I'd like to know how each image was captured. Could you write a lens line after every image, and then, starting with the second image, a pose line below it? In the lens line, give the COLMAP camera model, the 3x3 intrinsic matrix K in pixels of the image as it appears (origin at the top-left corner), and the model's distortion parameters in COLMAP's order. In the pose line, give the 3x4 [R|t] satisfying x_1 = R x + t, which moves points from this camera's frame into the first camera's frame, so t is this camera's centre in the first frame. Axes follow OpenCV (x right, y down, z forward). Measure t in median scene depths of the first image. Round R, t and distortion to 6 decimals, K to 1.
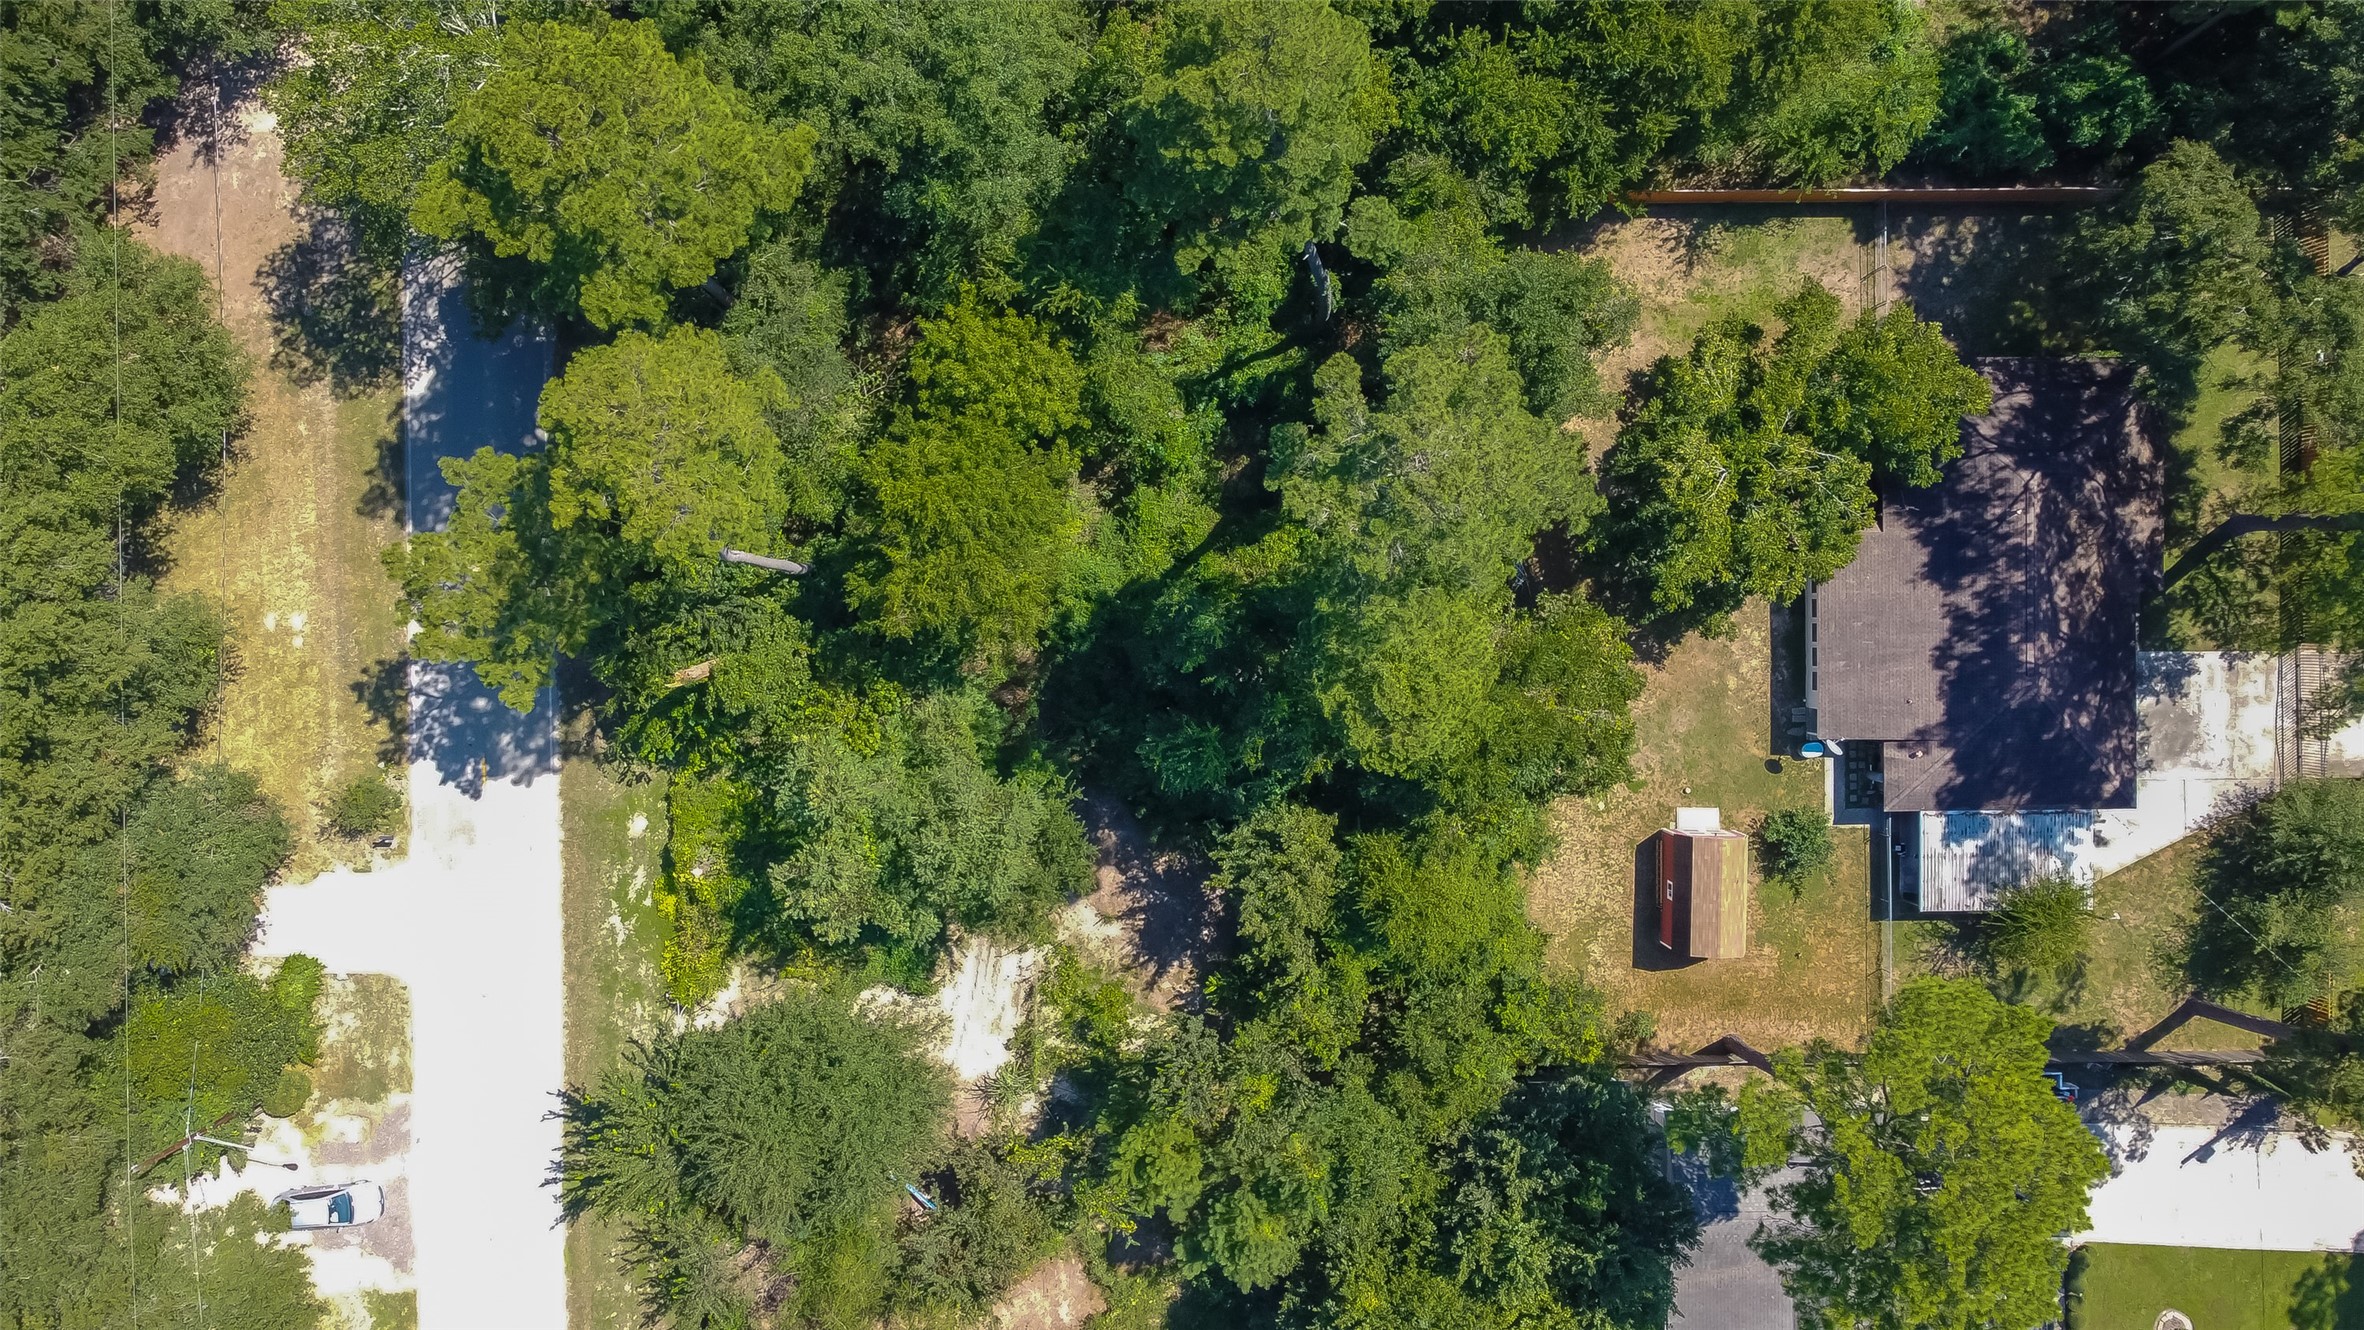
lens RADIAL K [[1811.2, 0, 1192.2], [0, 1811.2, 642.0], [0, 0, 1]] dist [-0.002243, -0.008091]
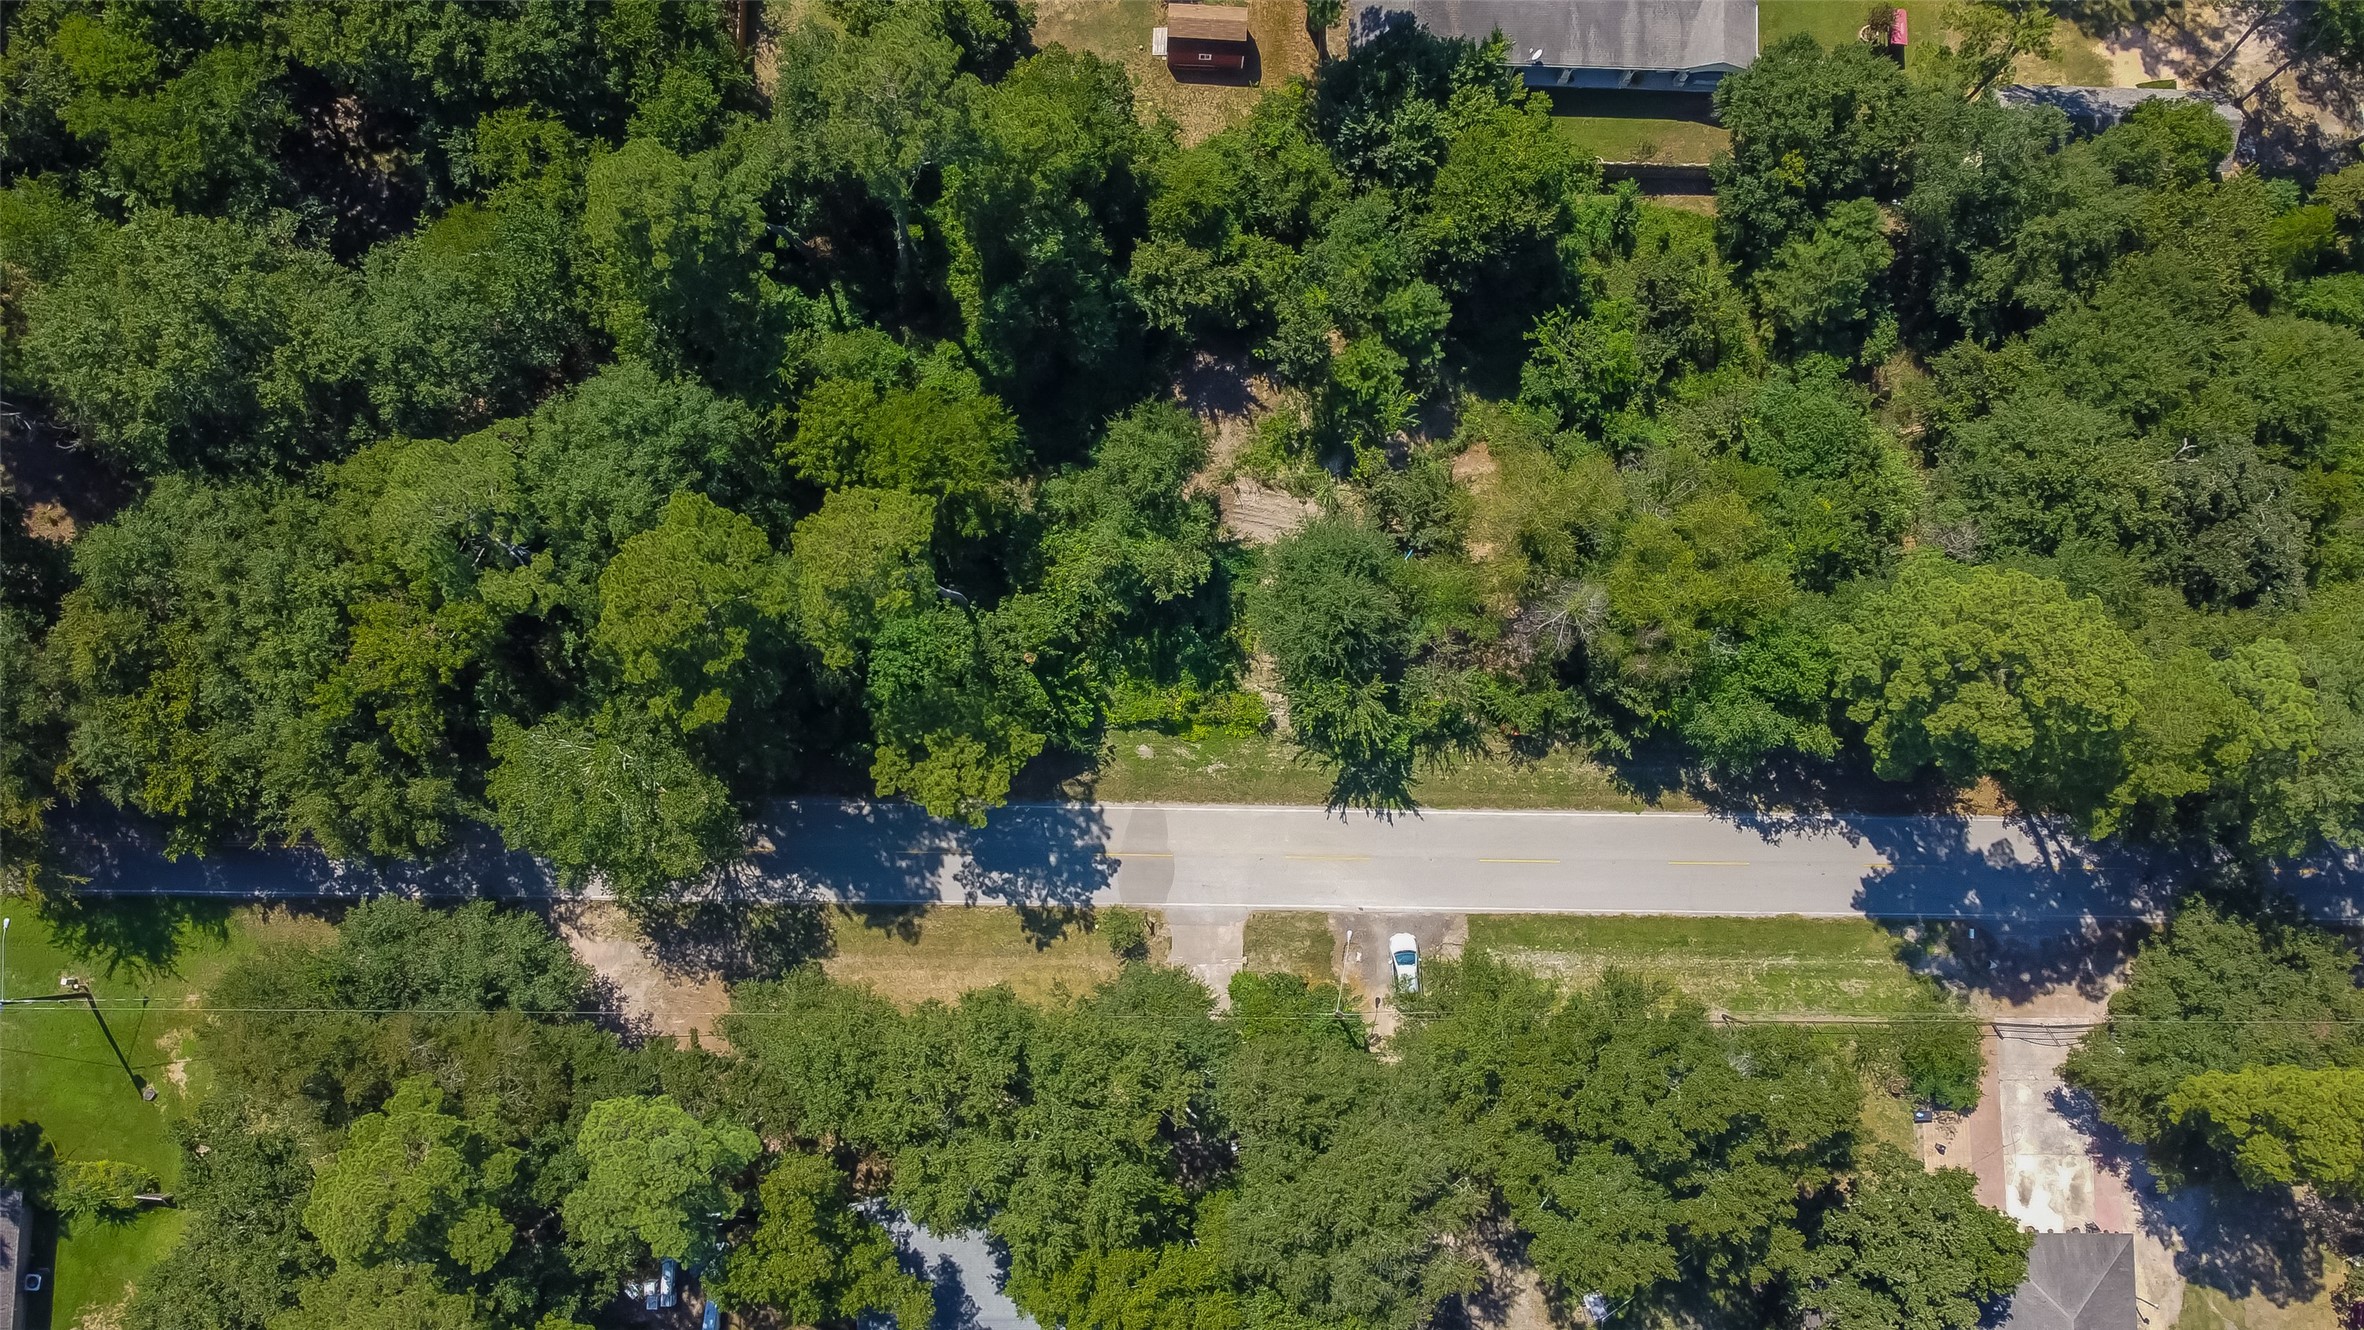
lens RADIAL K [[1794.4, 0, 1178.2], [0, 1794.4, 675.2], [0, 0, 1]] dist [0.000078, -0.013729]
pose [[0.026485, -0.994926, 0.097063, -0.399415], [0.999514, 0.027955, 0.013810, 0.112036], [-0.016454, 0.096650, 0.995182, -0.438751]]
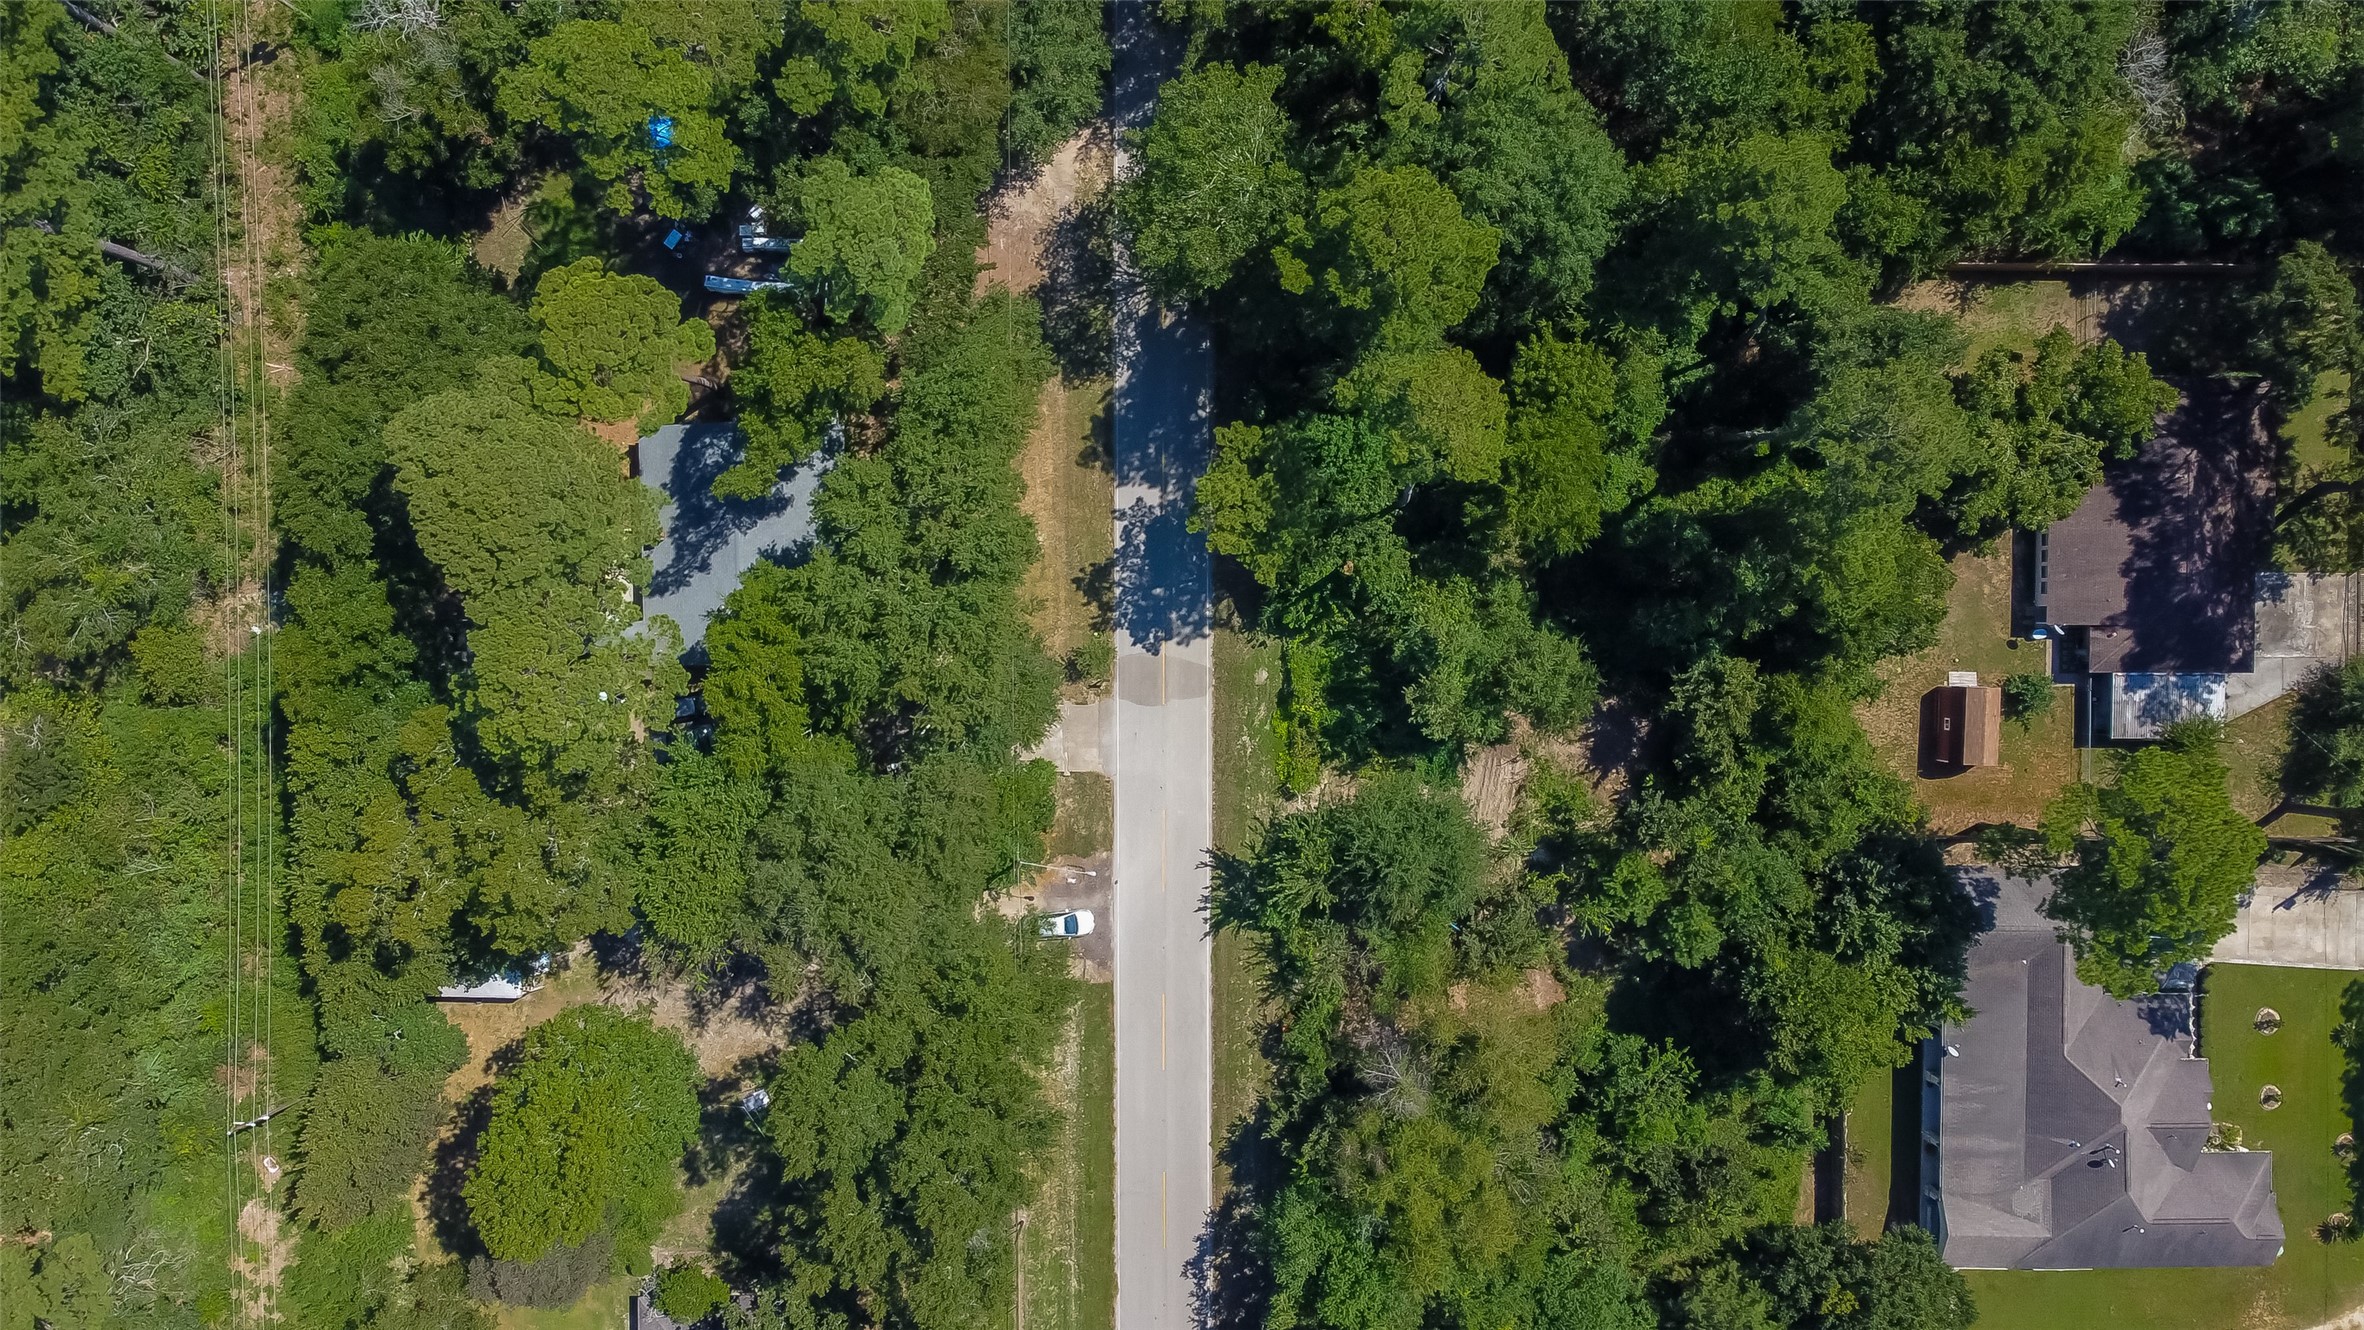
lens RADIAL K [[1794.4, 0, 1178.2], [0, 1794.4, 675.2], [0, 0, 1]] dist [0.000078, -0.013729]
pose [[0.999931, 0.011218, 0.003411, -0.396705], [-0.011273, 0.999801, 0.016442, 0.081018], [-0.003226, -0.016480, 0.999859, -0.516501]]
